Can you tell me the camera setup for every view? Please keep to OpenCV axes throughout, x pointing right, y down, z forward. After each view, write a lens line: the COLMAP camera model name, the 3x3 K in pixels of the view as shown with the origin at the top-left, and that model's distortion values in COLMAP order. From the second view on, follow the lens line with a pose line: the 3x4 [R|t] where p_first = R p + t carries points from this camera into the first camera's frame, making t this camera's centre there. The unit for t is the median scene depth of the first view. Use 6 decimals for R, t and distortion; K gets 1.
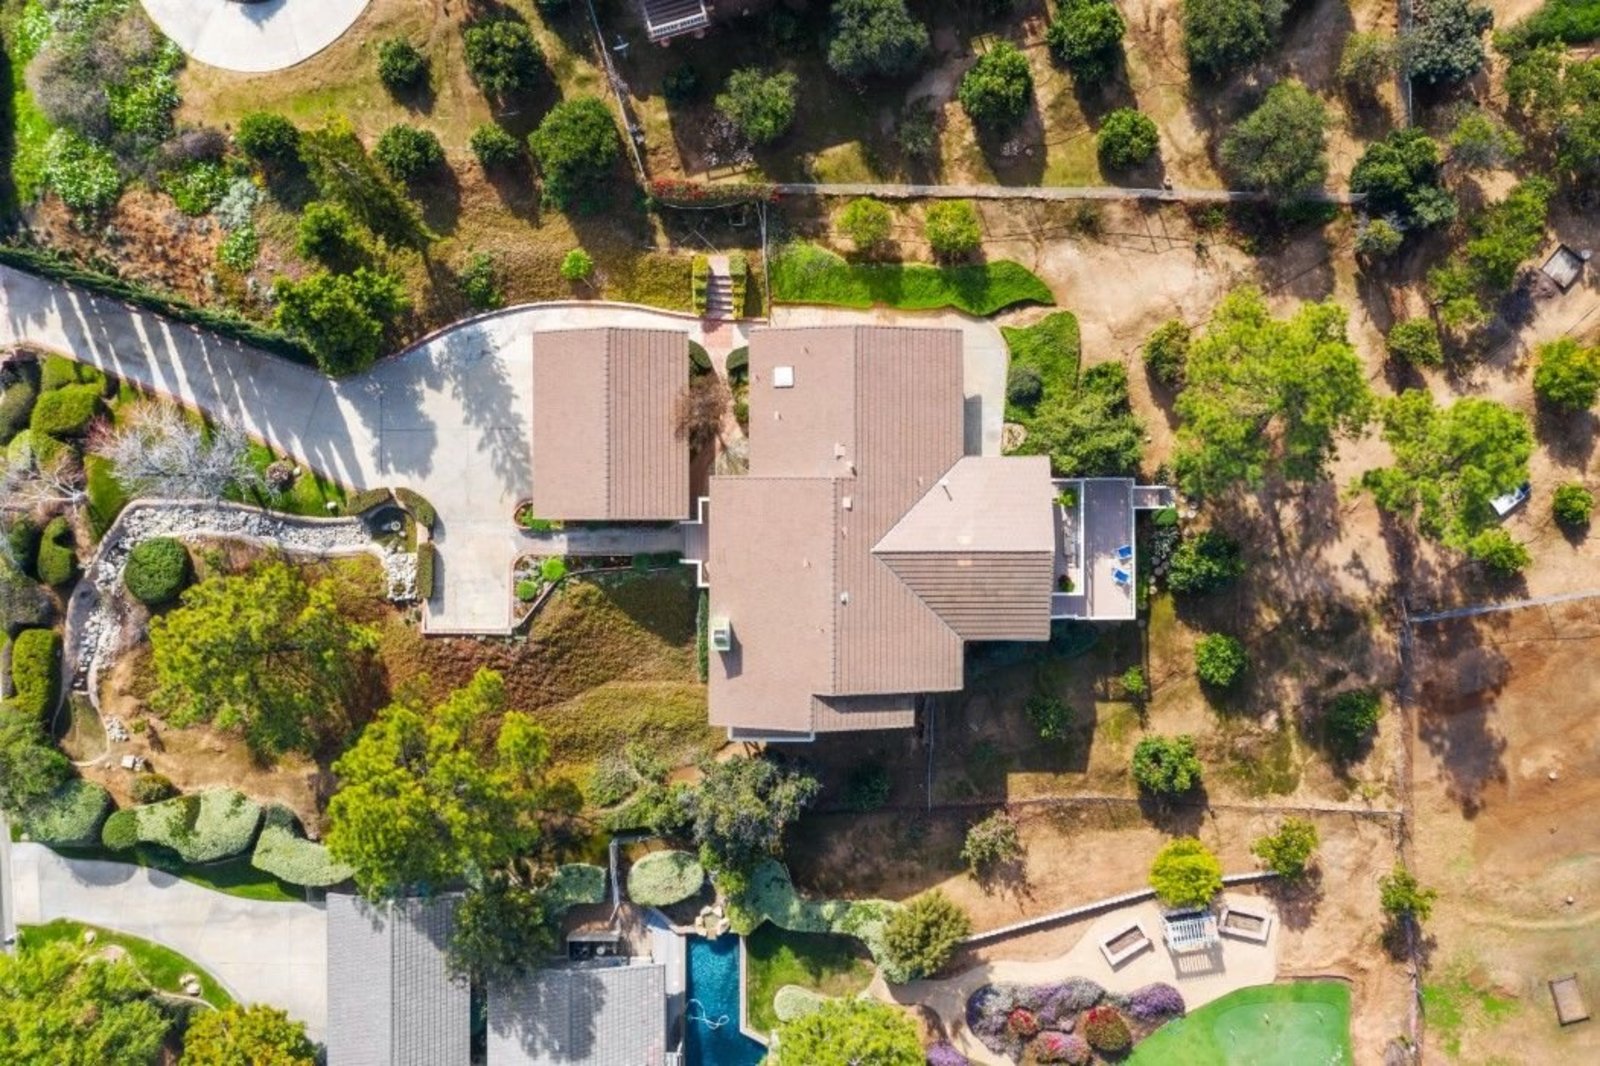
lens RADIAL K [[1274.5, 0, 800.0], [0, 1274.5, 533.0], [0, 0, 1]] dist [0.001867, 0.012995]
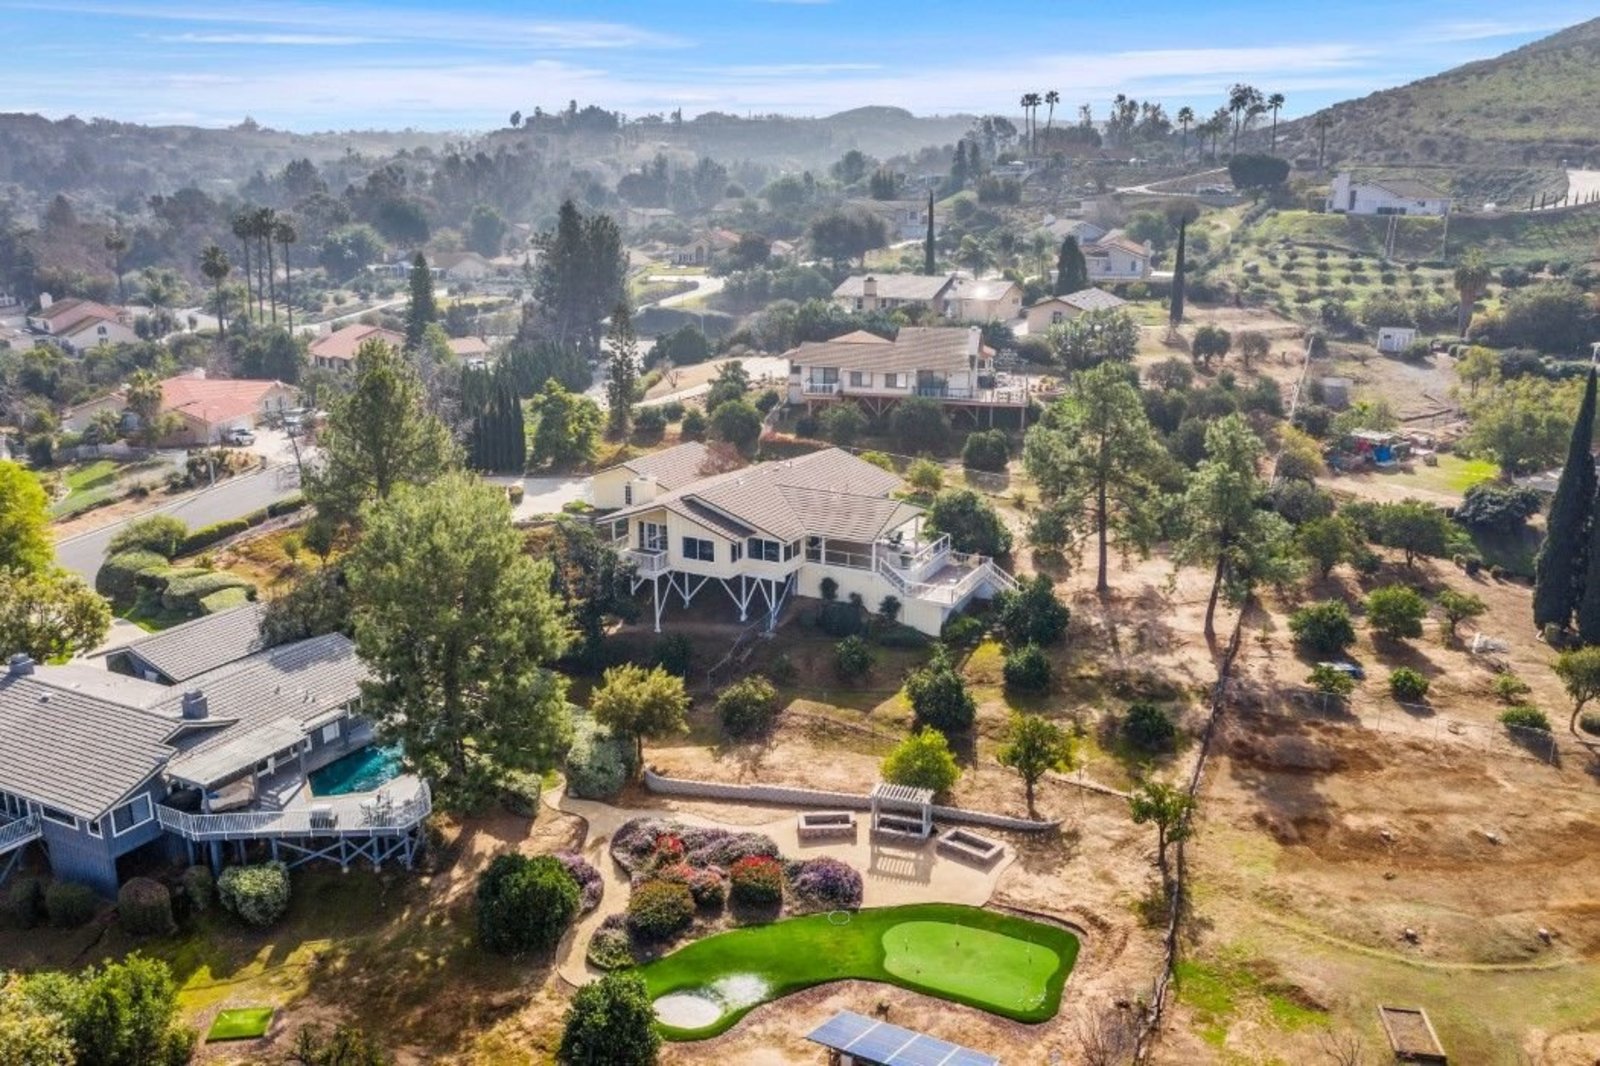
lens RADIAL K [[1274.5, 0, 800.0], [0, 1274.5, 533.0], [0, 0, 1]] dist [0.001867, 0.012995]
pose [[0.889420, 0.131407, -0.437795, 0.624826], [-0.456993, 0.235875, -0.857625, 1.077887], [-0.009433, 0.962858, 0.269844, 0.640912]]
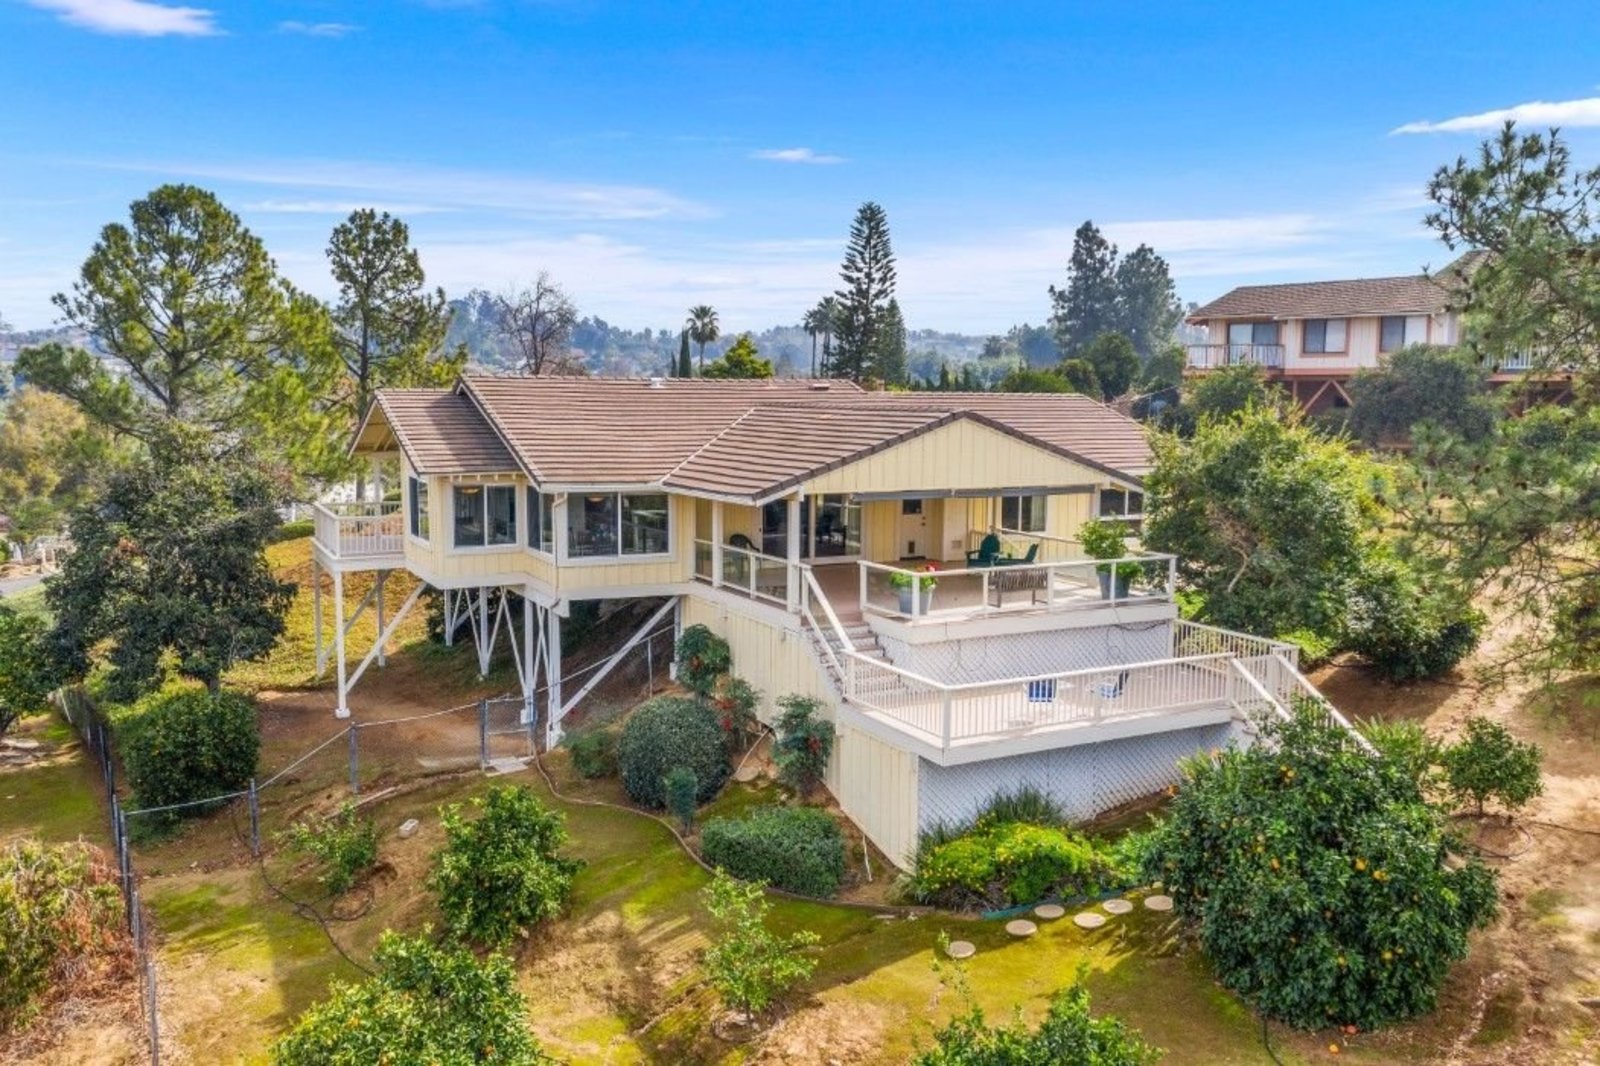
lens RADIAL K [[1274.5, 0, 800.0], [0, 1274.5, 533.0], [0, 0, 1]] dist [0.001867, 0.012995]
pose [[0.461056, 0.100834, -0.881623, 0.487425], [-0.887325, 0.042269, -0.459203, 0.221177], [-0.009038, 0.994005, 0.108961, 0.925858]]
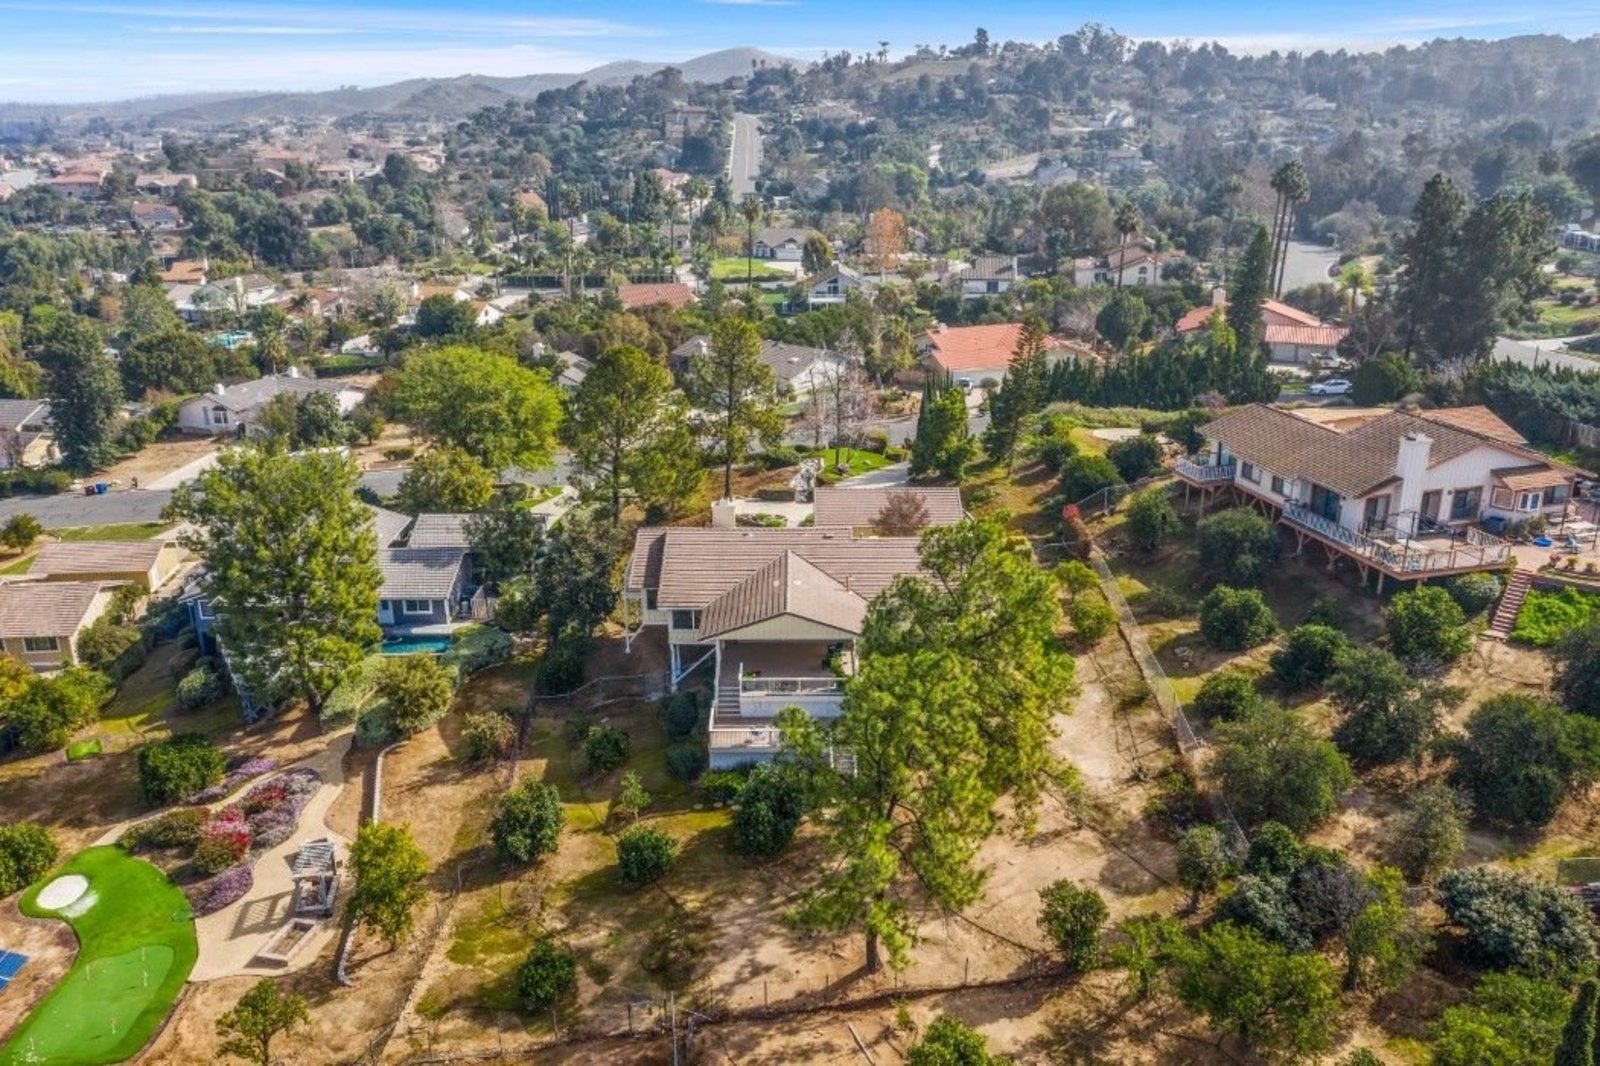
lens RADIAL K [[1274.5, 0, 800.0], [0, 1274.5, 533.0], [0, 0, 1]] dist [0.001867, 0.012995]
pose [[-0.003846, 0.332216, -0.943196, 1.061833], [-0.999989, 0.001387, 0.004567, -0.002191], [0.002825, 0.943202, 0.332207, 0.559761]]
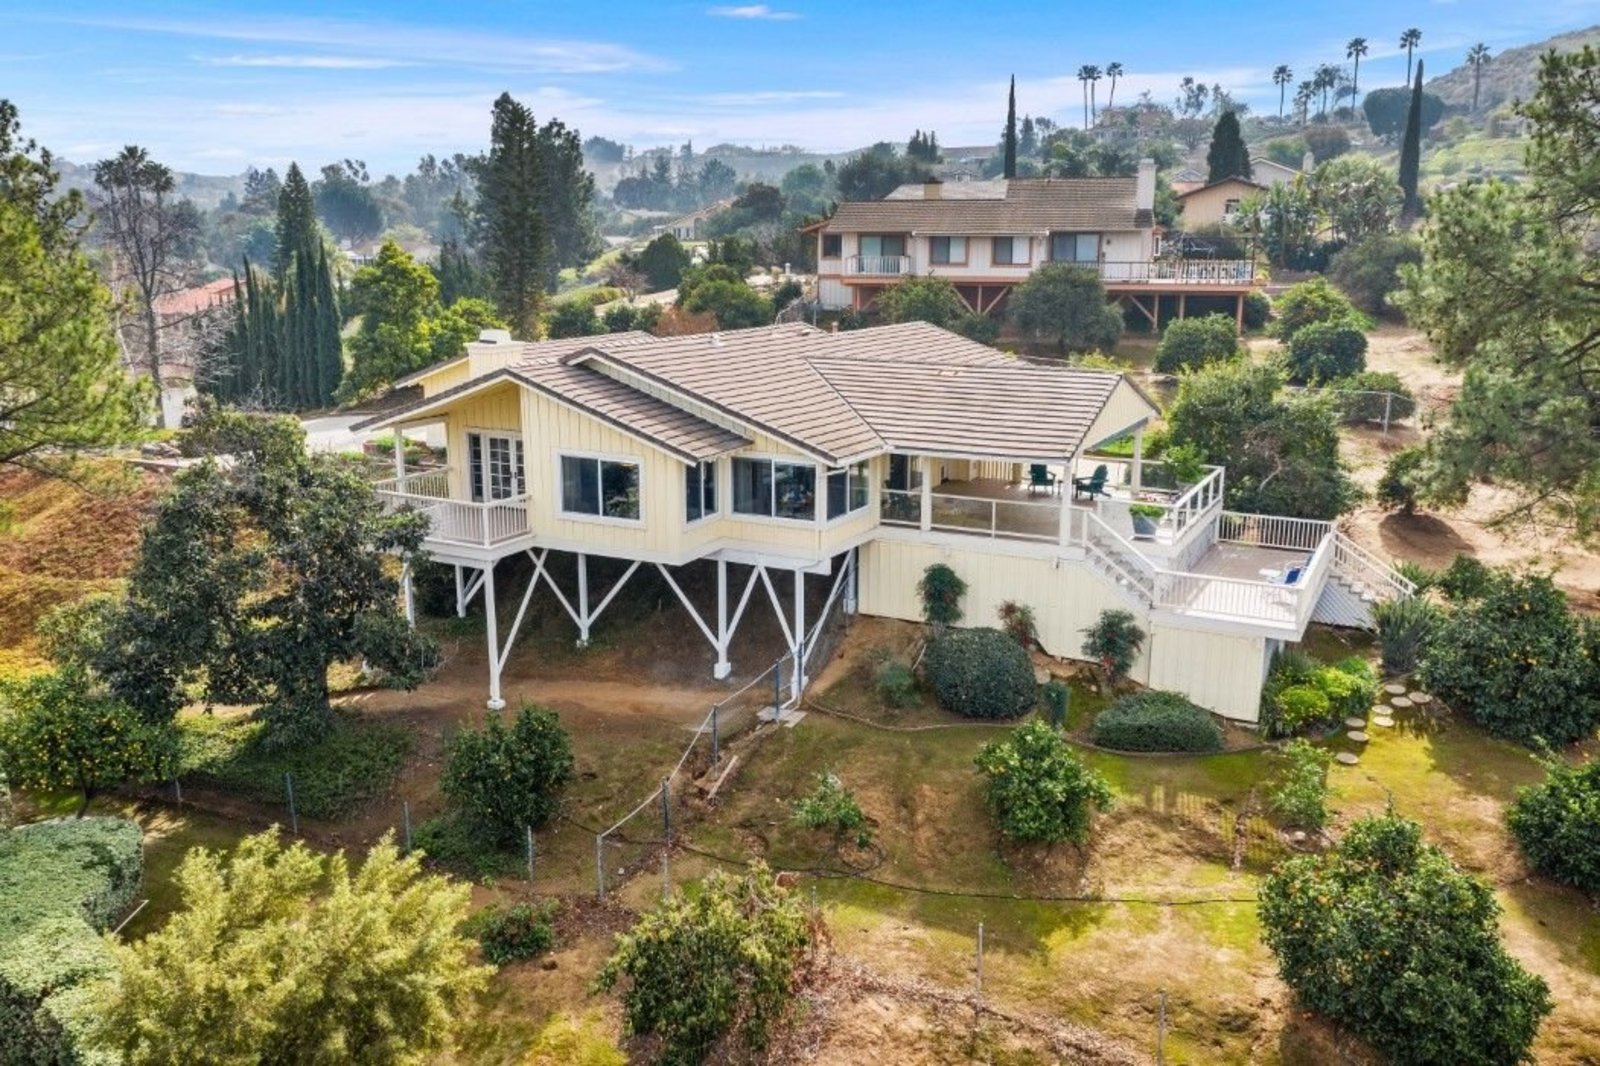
lens RADIAL K [[1274.5, 0, 800.0], [0, 1274.5, 533.0], [0, 0, 1]] dist [0.001867, 0.012995]
pose [[0.884437, 0.108726, -0.453816, 0.300073], [-0.466625, 0.194365, -0.862834, 0.482067], [-0.005607, 0.974885, 0.222638, 0.884645]]
